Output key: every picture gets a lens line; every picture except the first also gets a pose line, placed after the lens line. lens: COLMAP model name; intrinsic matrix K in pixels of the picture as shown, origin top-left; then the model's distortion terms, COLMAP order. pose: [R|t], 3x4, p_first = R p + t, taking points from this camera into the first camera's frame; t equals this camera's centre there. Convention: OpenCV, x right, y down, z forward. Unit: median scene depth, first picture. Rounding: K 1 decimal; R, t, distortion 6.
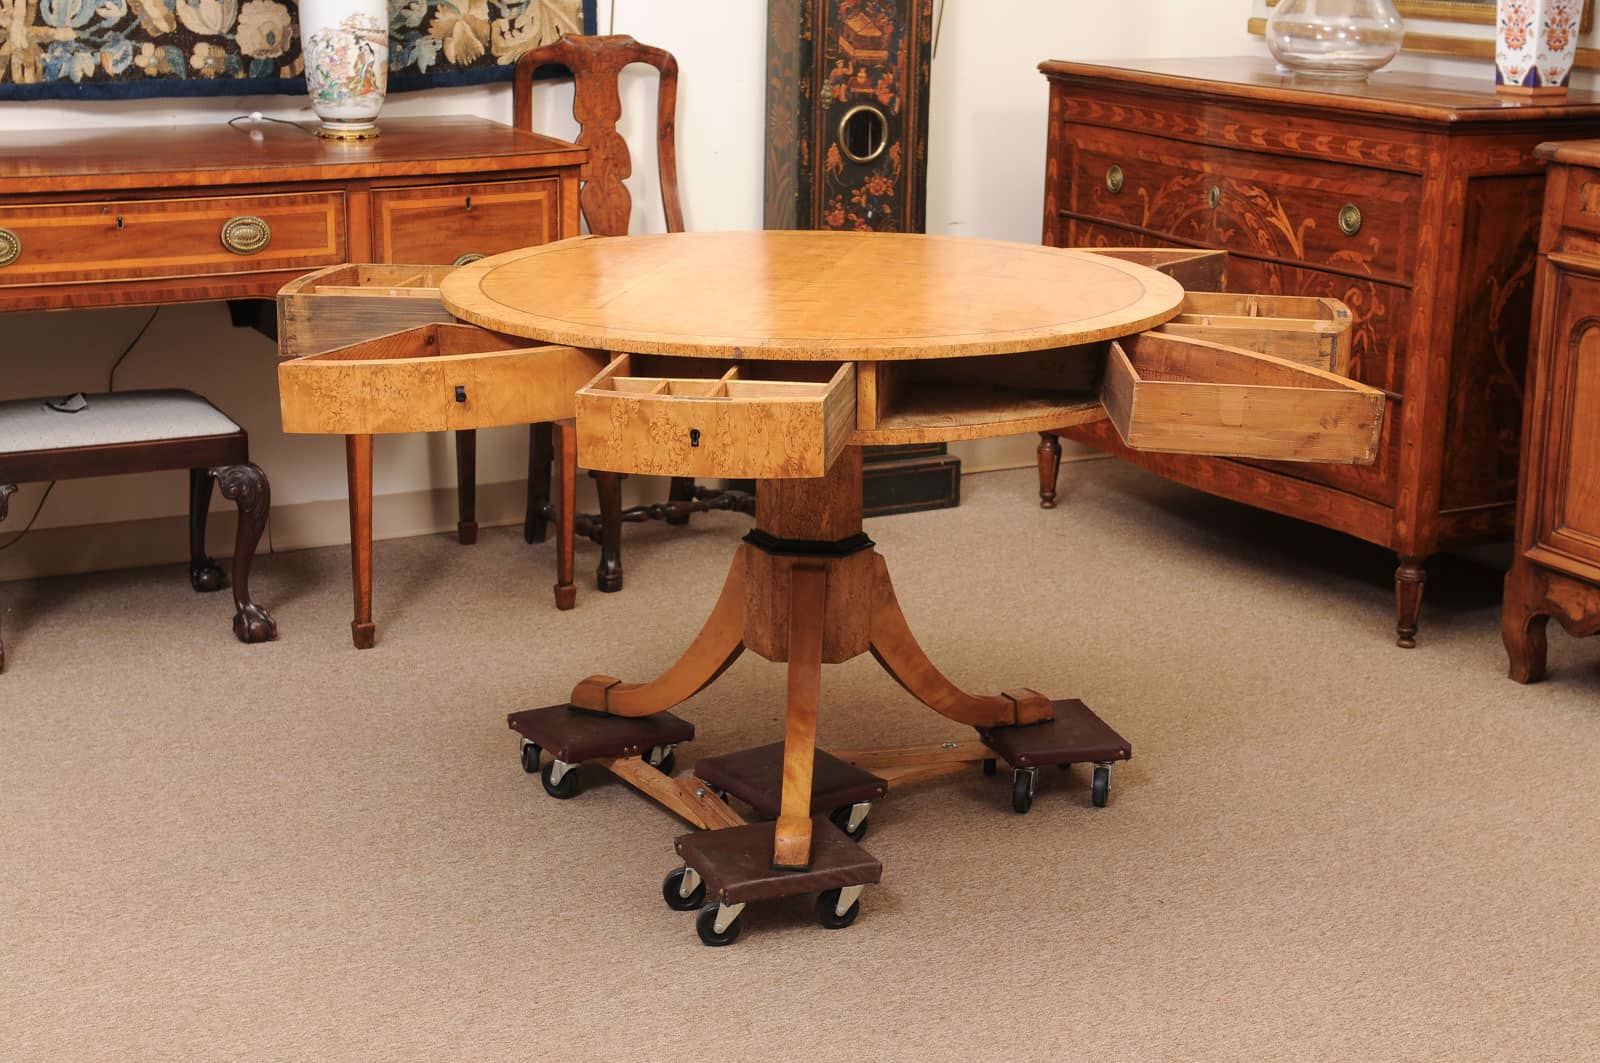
lens RADIAL K [[2518.9, 0, 800.0], [0, 2518.9, 531.5], [0, 0, 1]] dist [0.036787, 0.083869]
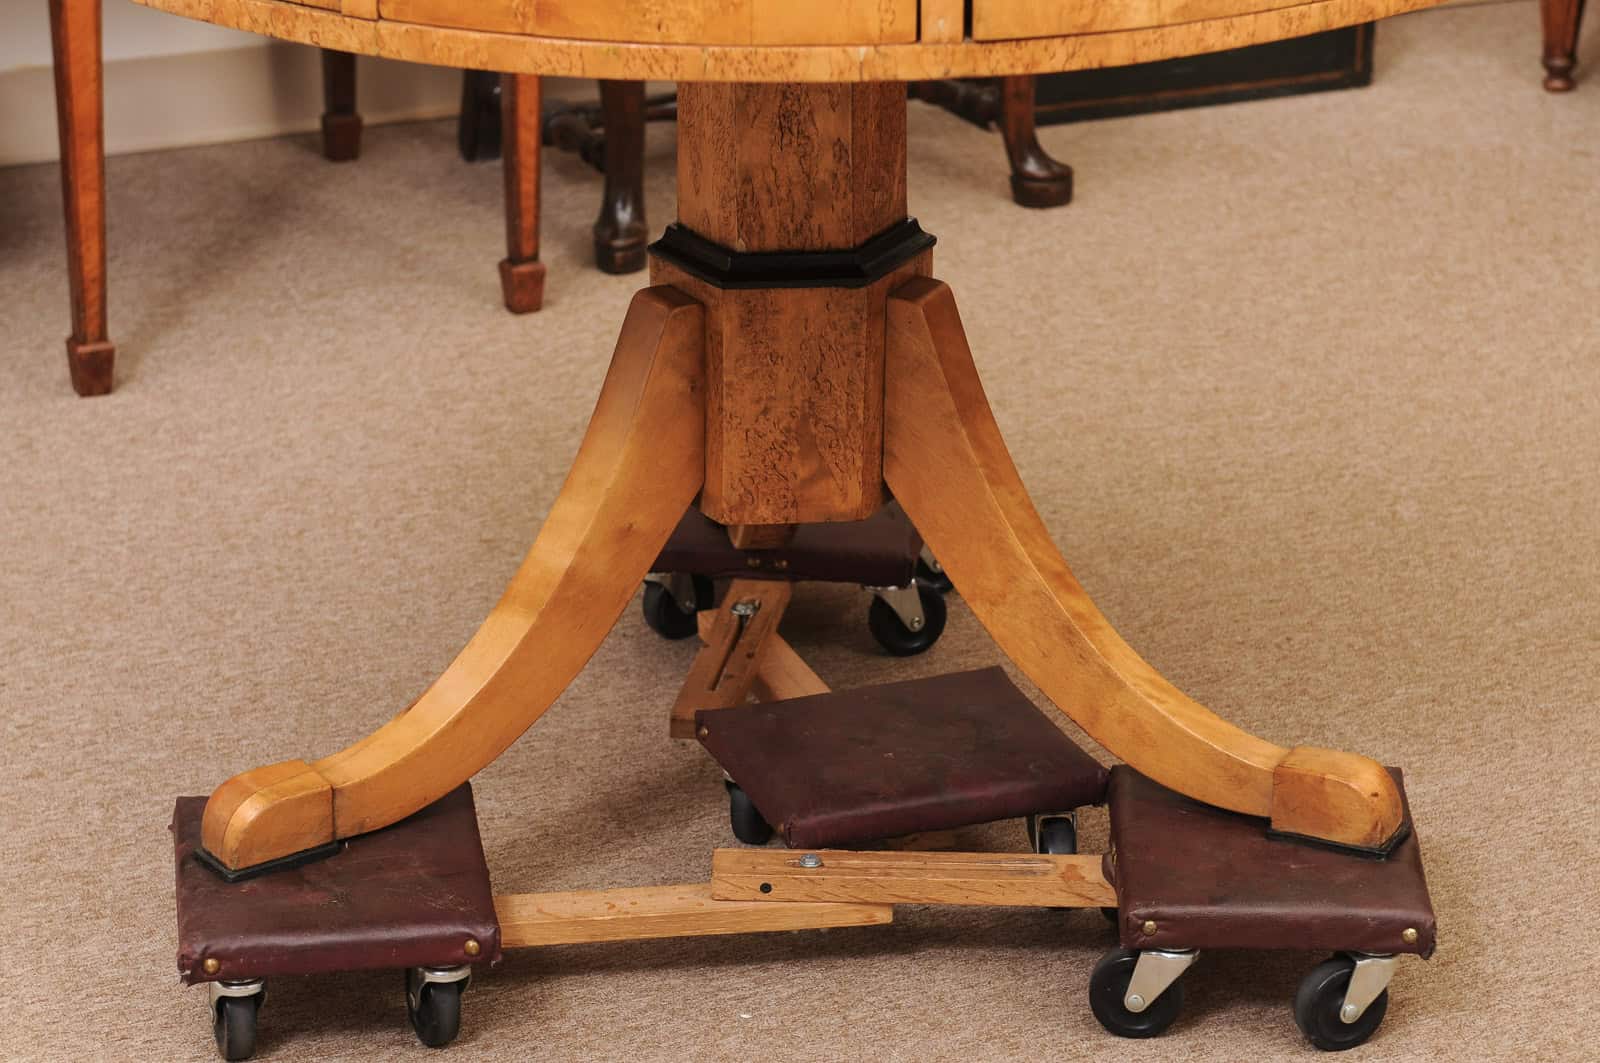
lens RADIAL K [[4618.6, 0, 800.0], [0, 4618.6, 531.5], [0, 0, 1]] dist [0.132171, -0.043568]
pose [[0.997115, 0.019152, -0.073444, 0.026242], [-0.011112, 0.994049, 0.108365, -0.024747], [0.075083, -0.107236, 0.991394, 0.134680]]
